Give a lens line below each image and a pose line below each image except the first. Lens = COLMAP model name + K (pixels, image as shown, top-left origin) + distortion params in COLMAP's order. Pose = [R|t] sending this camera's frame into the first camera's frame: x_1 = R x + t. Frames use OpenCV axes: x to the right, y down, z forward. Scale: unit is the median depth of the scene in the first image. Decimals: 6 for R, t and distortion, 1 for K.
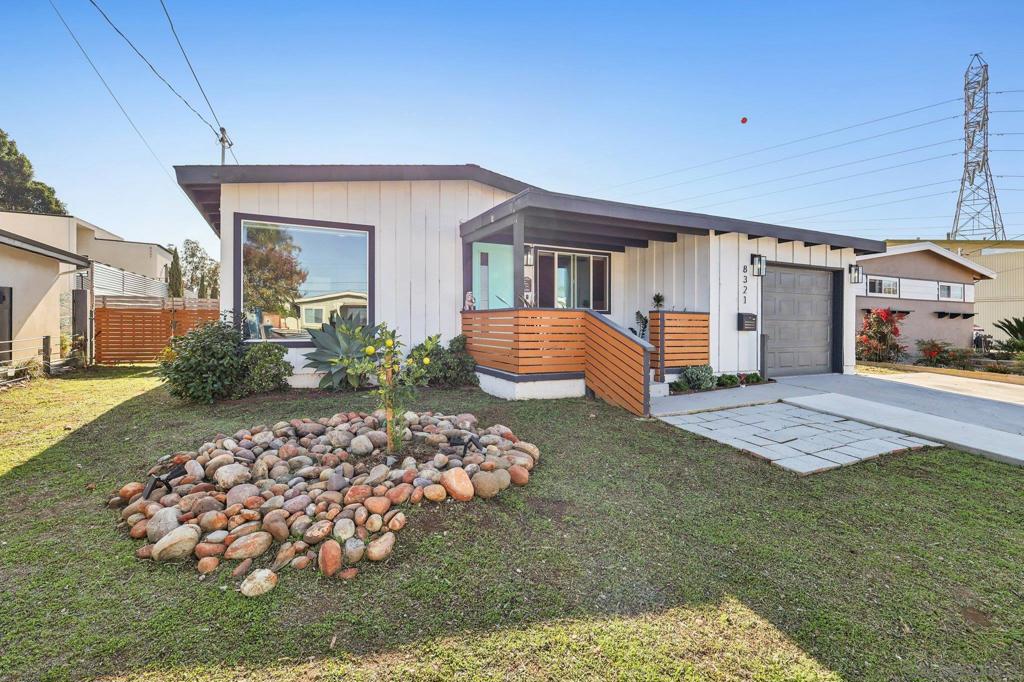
lens RADIAL K [[481.2, 0, 510.5], [0, 481.2, 321.4], [0, 0, 1]] dist [-0.001907, -0.000226]
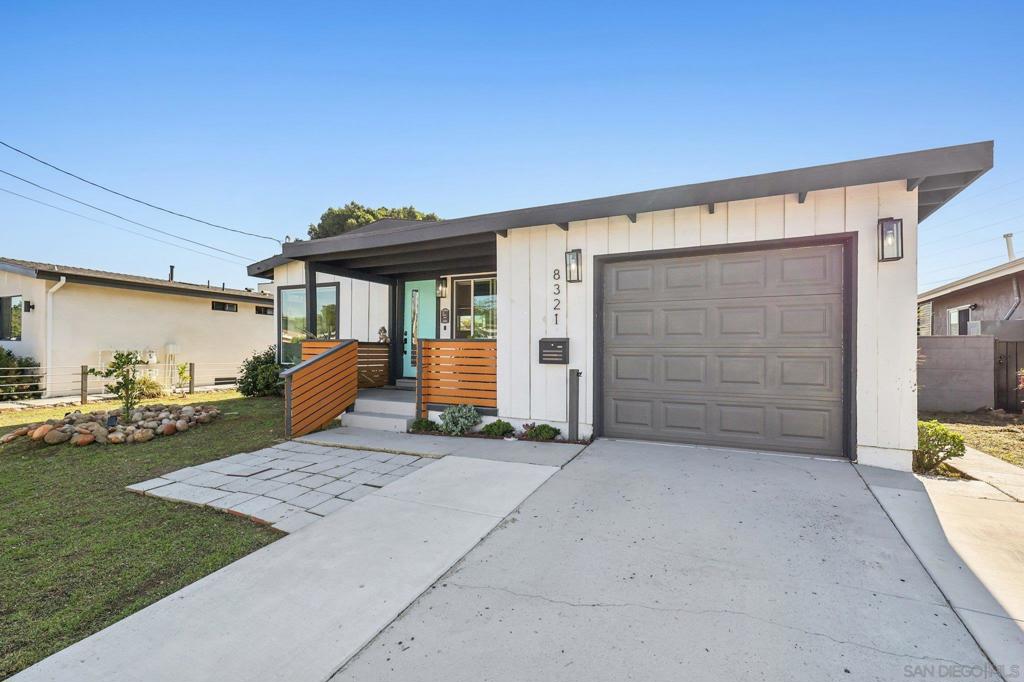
lens RADIAL K [[458.3, 0, 511.0], [0, 458.3, 358.1], [0, 0, 1]] dist [0.001954, 0.000211]
pose [[0.608262, 0.007972, -0.793697, 0.930364], [0.001205, 0.999939, 0.010967, 0.004287], [0.793736, -0.007628, 0.608215, 0.523968]]
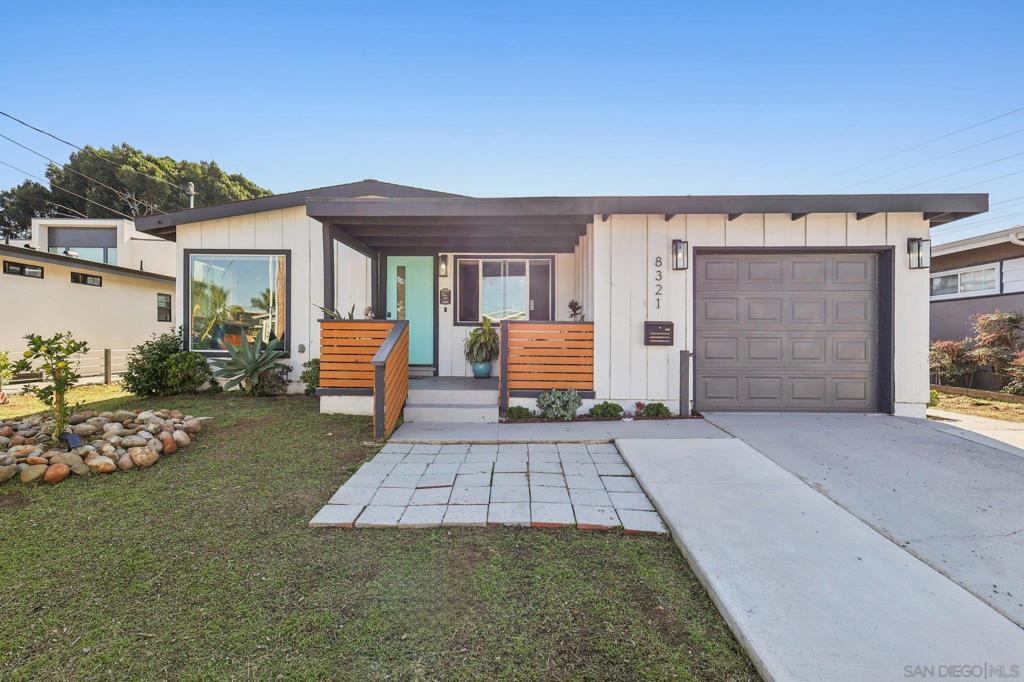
lens RADIAL K [[459.4, 0, 512.0], [0, 459.4, 341.0], [0, 0, 1]] dist [0.011719, -0.000089]
pose [[0.883661, -0.000422, -0.468127, 0.592958], [0.002979, 0.999984, 0.004721, 0.008586], [0.468118, -0.005567, 0.883648, 0.261166]]
